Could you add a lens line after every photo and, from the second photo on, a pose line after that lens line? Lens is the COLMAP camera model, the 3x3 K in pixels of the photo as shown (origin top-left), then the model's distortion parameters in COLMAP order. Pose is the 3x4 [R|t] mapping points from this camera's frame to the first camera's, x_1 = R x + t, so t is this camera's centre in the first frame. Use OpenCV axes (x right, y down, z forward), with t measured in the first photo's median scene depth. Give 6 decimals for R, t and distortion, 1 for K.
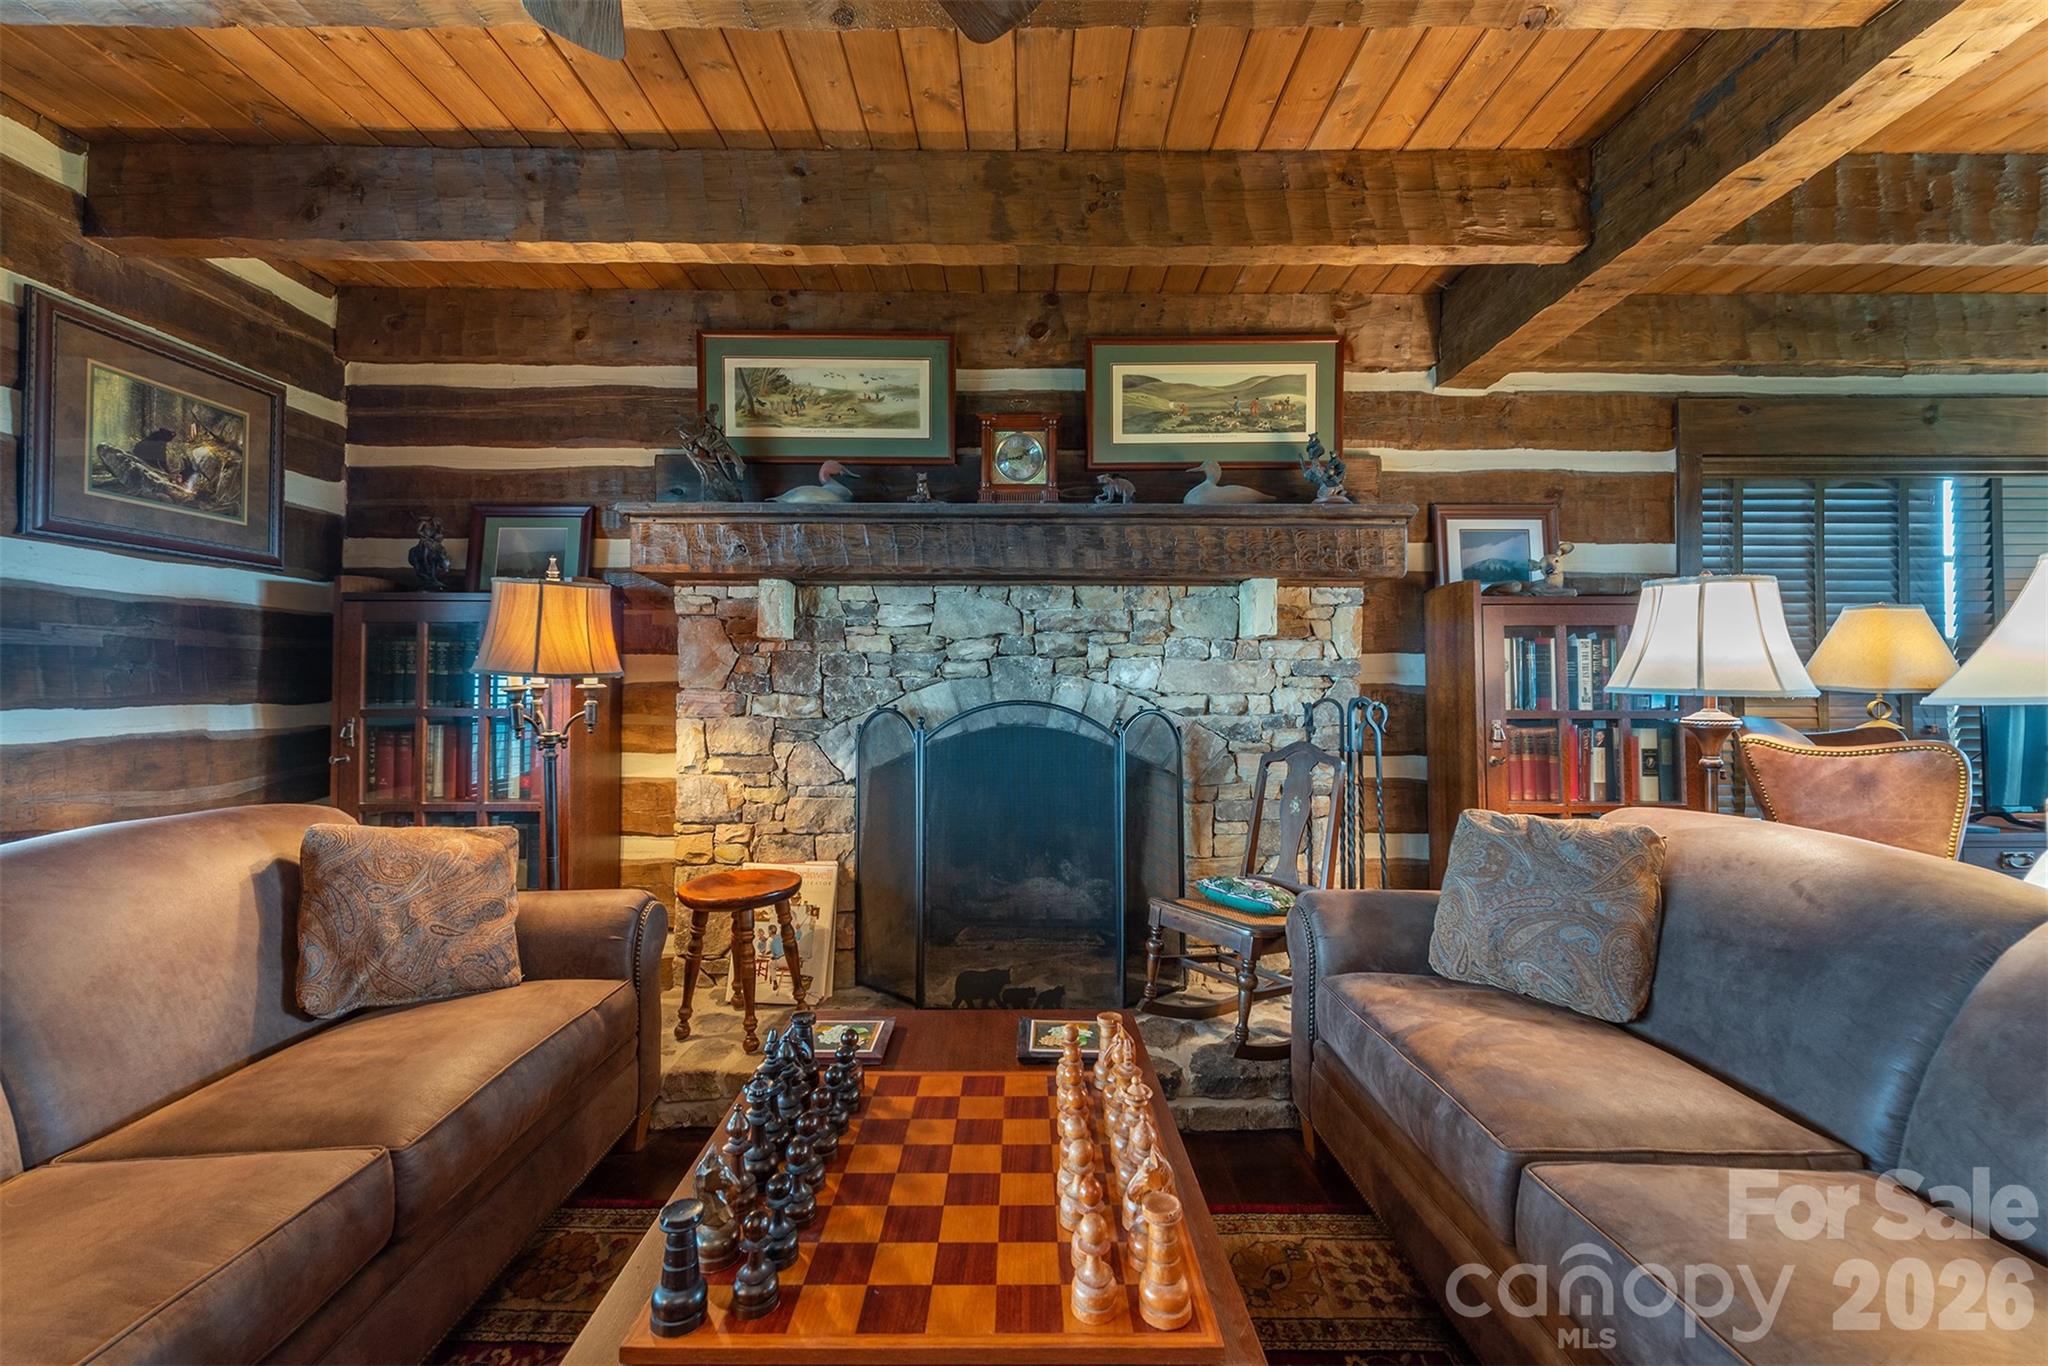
lens RADIAL K [[833.2, 0, 1032.6], [0, 833.2, 678.4], [0, 0, 1]] dist [-0.001062, -0.000869]
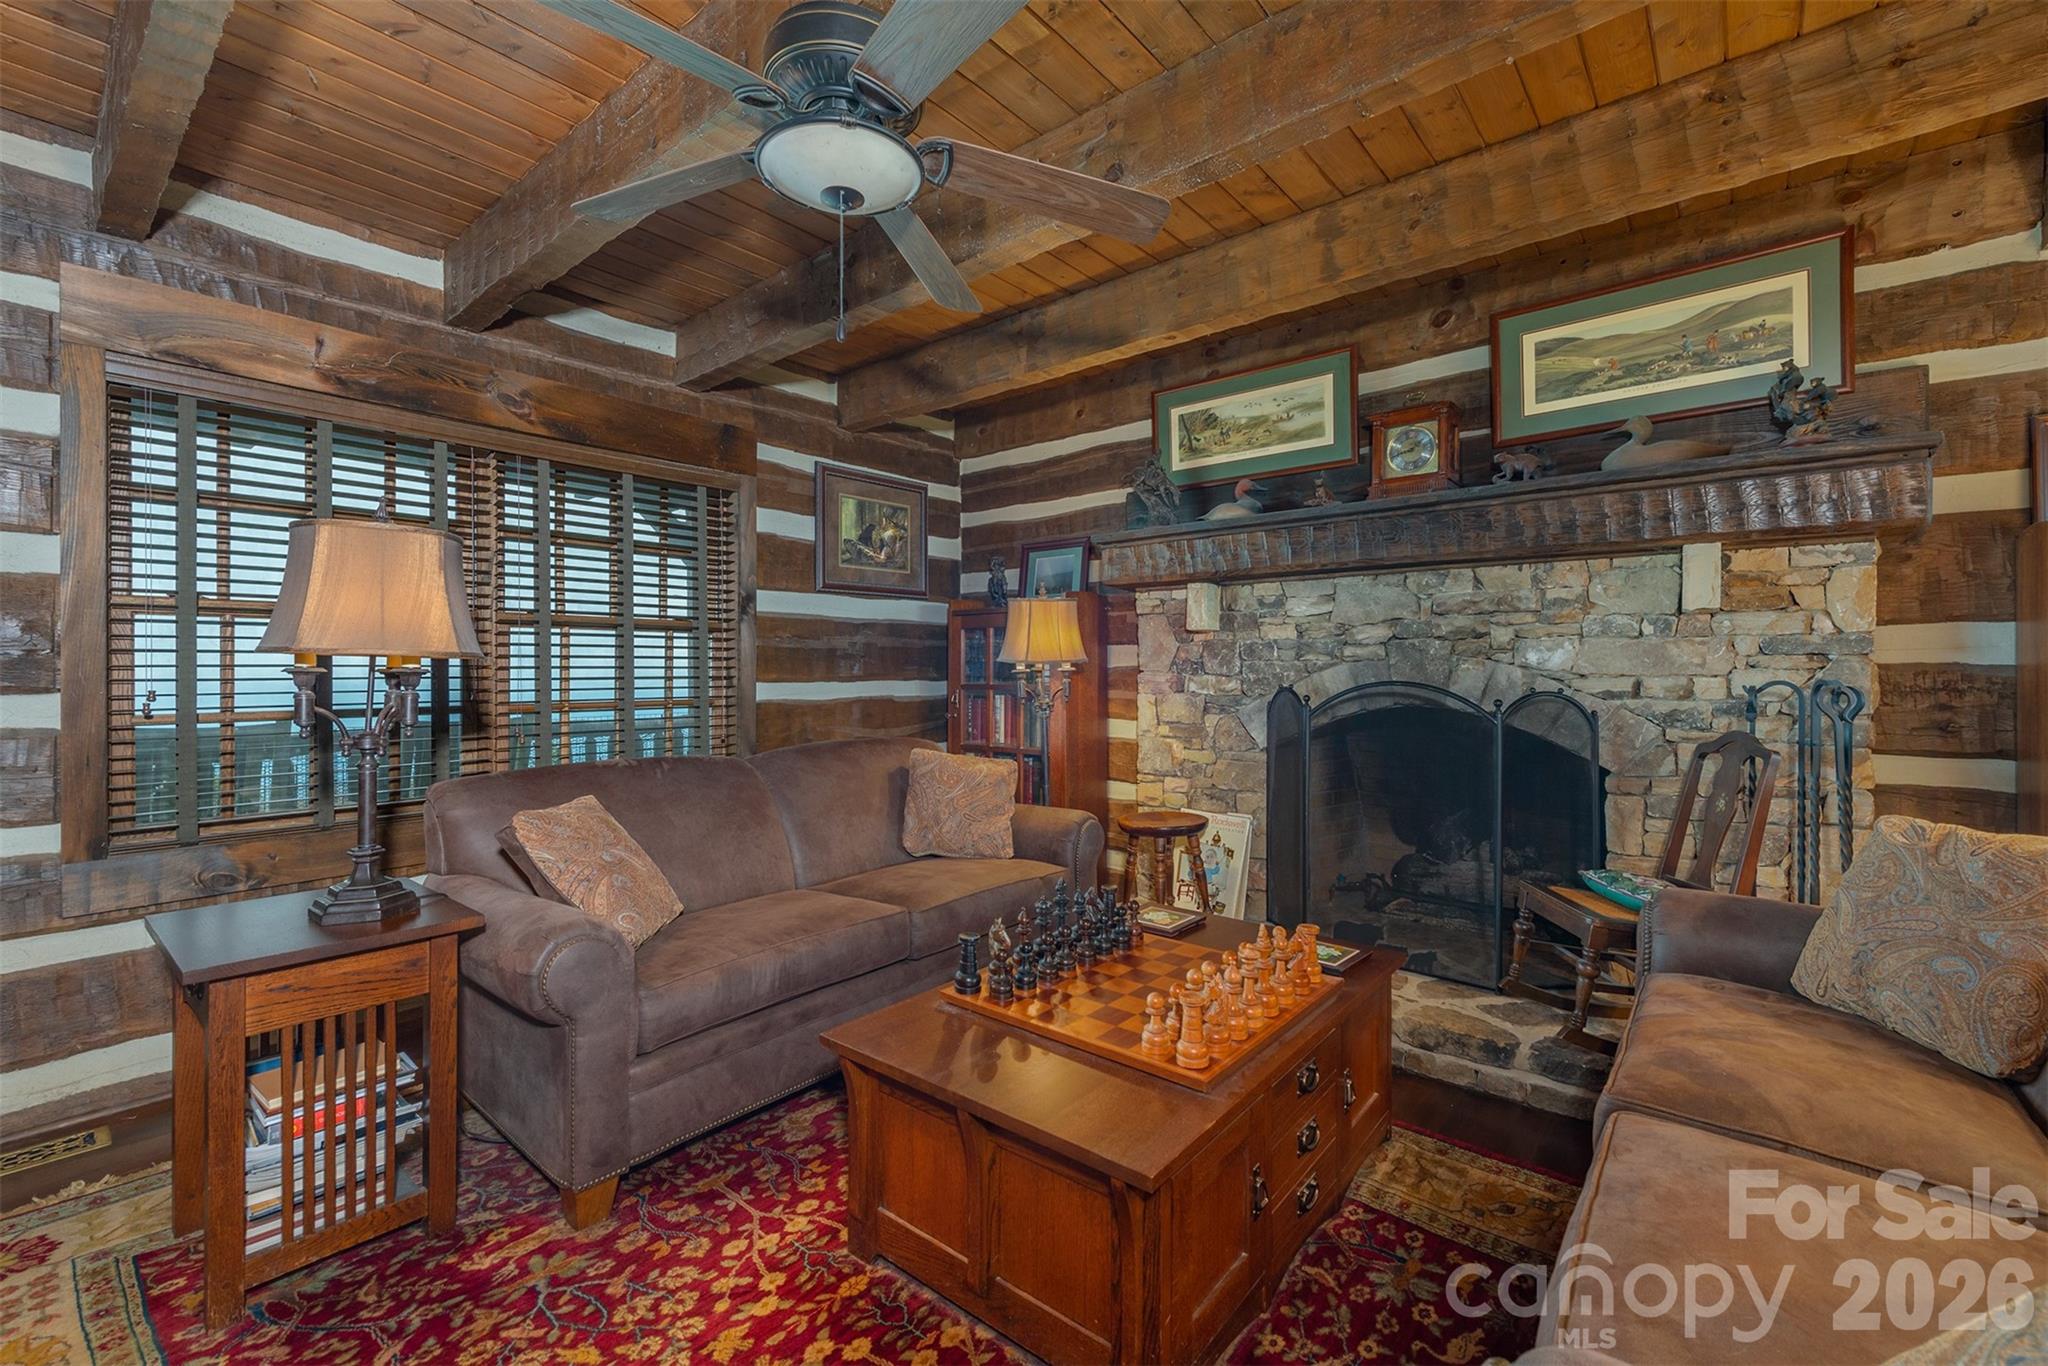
lens RADIAL K [[871.8, 0, 1024.0], [0, 871.8, 682.9], [0, 0, 1]] dist [-0.018495, -0.000613]
pose [[0.752886, 0.006645, -0.658117, 0.333584], [0.007743, 0.999790, 0.018954, 0.003553], [0.658105, -0.019366, 0.752677, -0.147069]]
